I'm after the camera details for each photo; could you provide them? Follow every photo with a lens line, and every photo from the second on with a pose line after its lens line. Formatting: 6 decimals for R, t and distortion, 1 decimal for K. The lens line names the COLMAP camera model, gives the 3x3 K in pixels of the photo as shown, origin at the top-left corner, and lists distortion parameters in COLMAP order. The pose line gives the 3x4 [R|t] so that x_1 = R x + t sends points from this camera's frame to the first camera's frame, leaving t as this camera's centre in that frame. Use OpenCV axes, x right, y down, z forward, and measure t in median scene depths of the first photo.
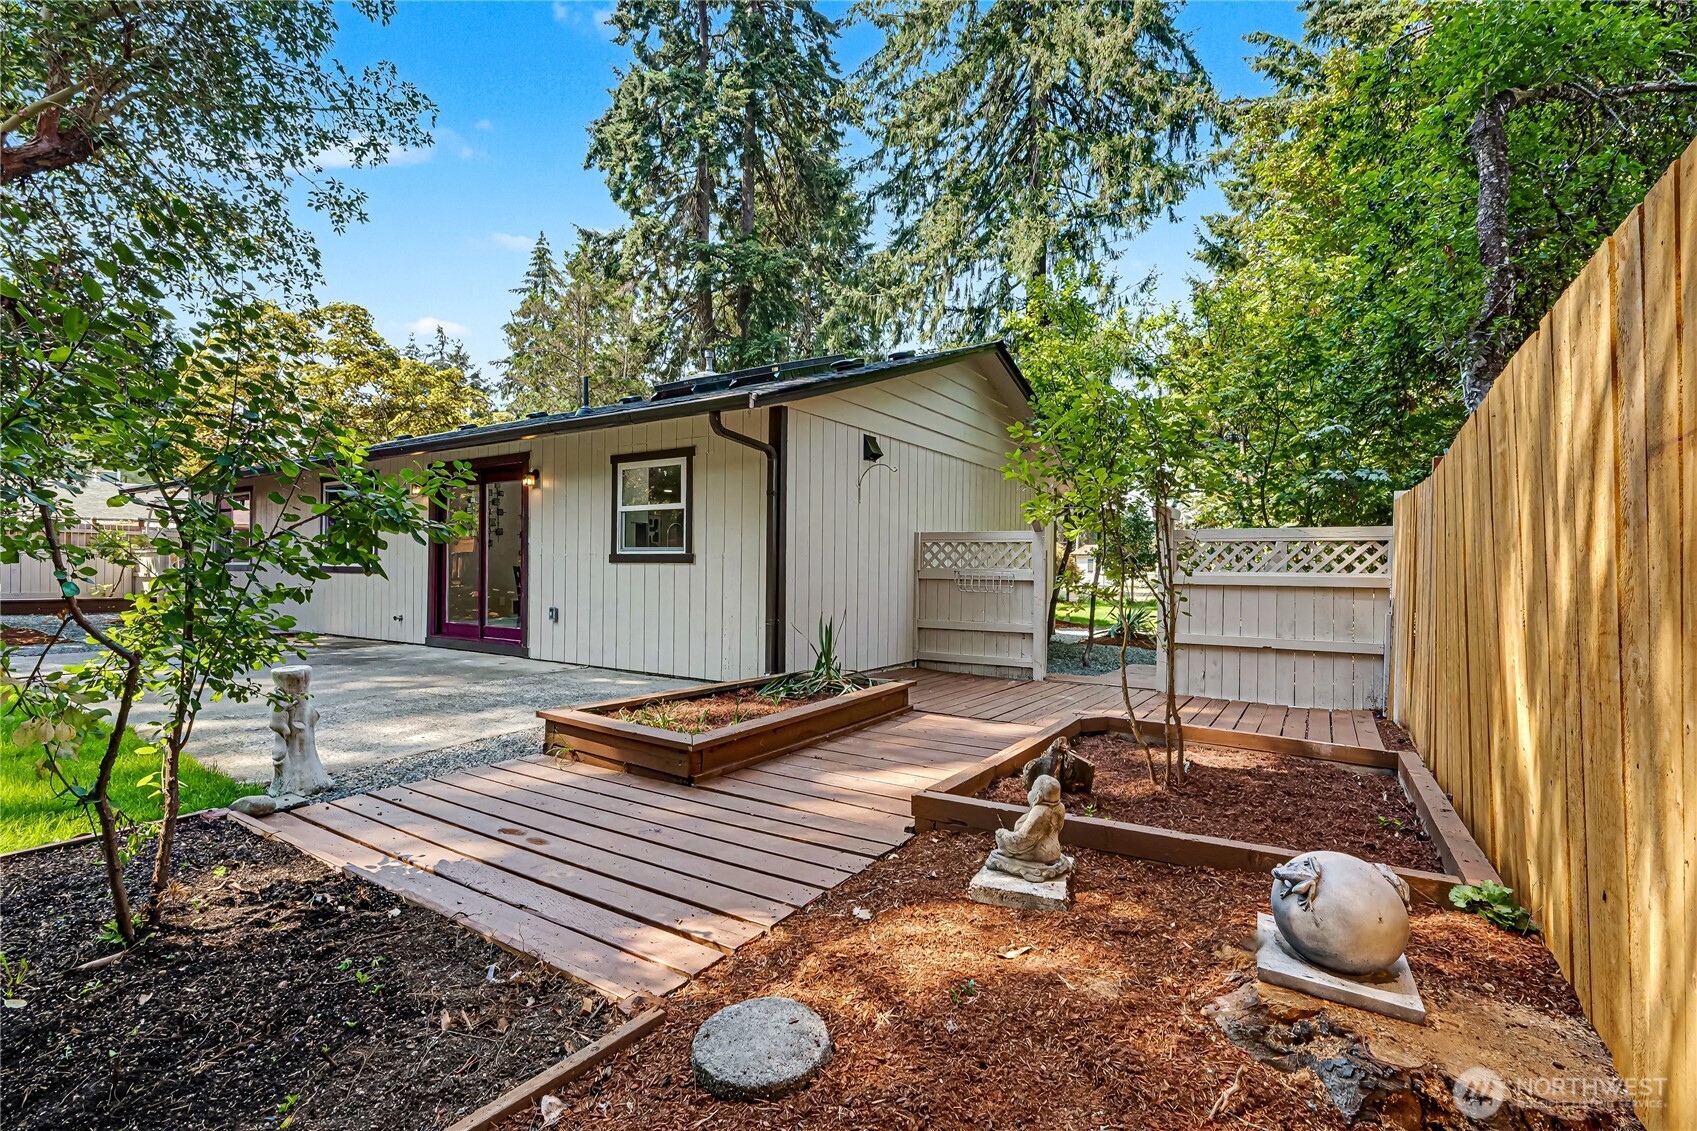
lens RADIAL K [[759.1, 0, 842.0], [0, 759.1, 564.2], [0, 0, 1]] dist [-0.004000, -0.000222]
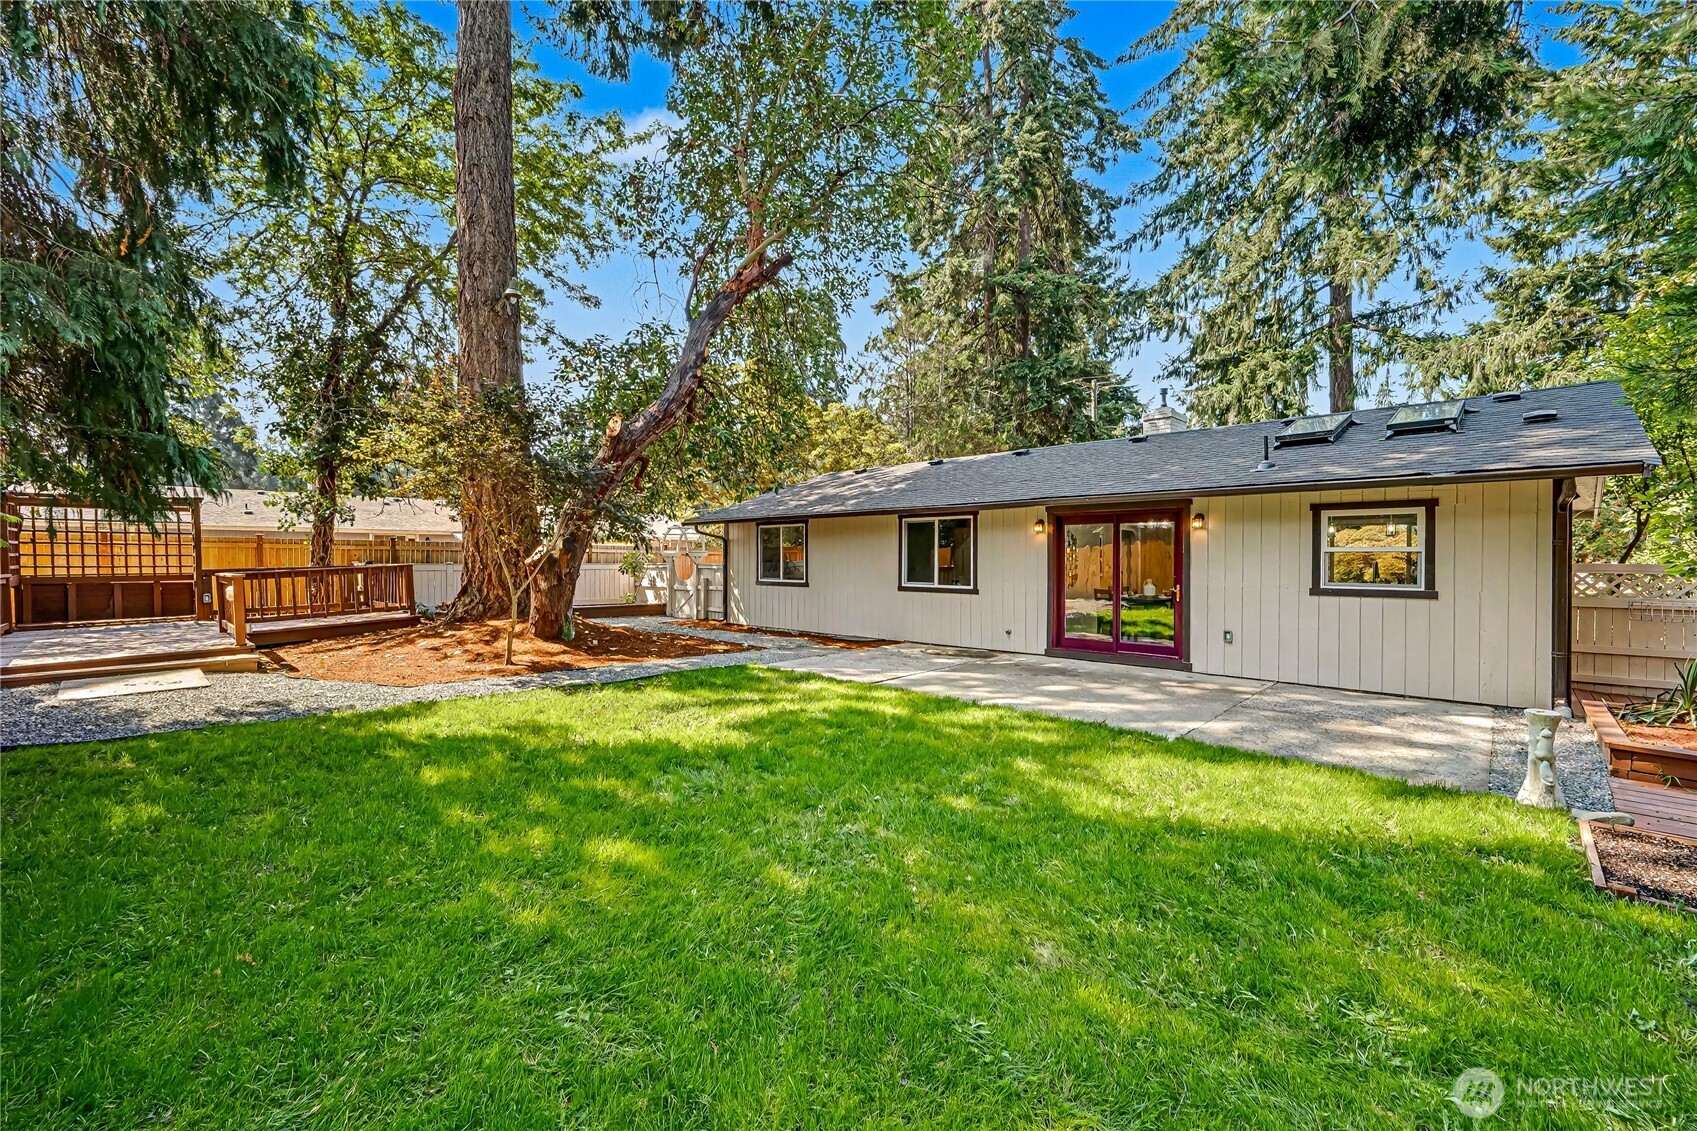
lens RADIAL K [[692.2, 0, 854.2], [0, 692.2, 559.4], [0, 0, 1]] dist [-0.001190, 0.000364]
pose [[0.982225, -0.007630, -0.187553, -0.727154], [0.010128, 0.999872, 0.012365, -0.071004], [0.187435, -0.014044, 0.982177, -0.160132]]
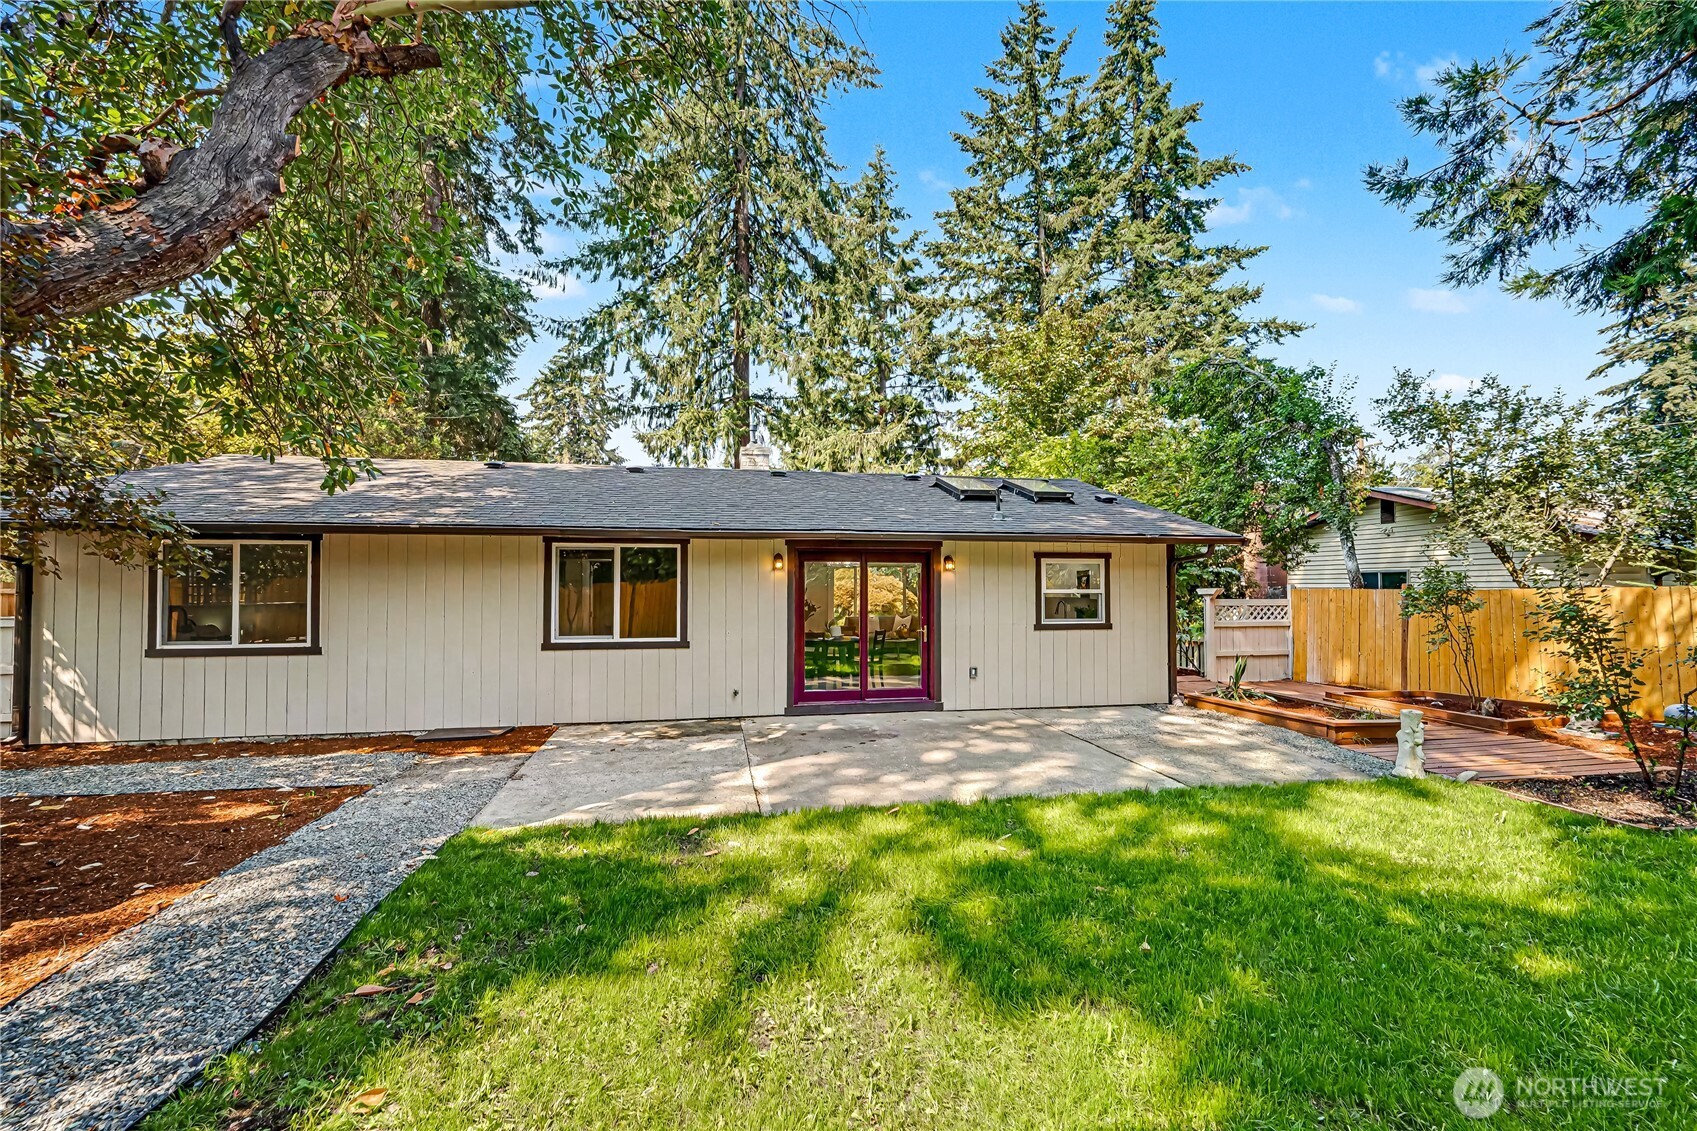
lens RADIAL K [[656.7, 0, 856.4], [0, 656.7, 576.7], [0, 0, 1]] dist [-0.000574, -0.000194]
pose [[0.731497, 0.001795, 0.681842, -1.229006], [0.000029, 0.999996, -0.002664, -0.087394], [-0.681844, 0.001969, 0.731495, 0.326332]]
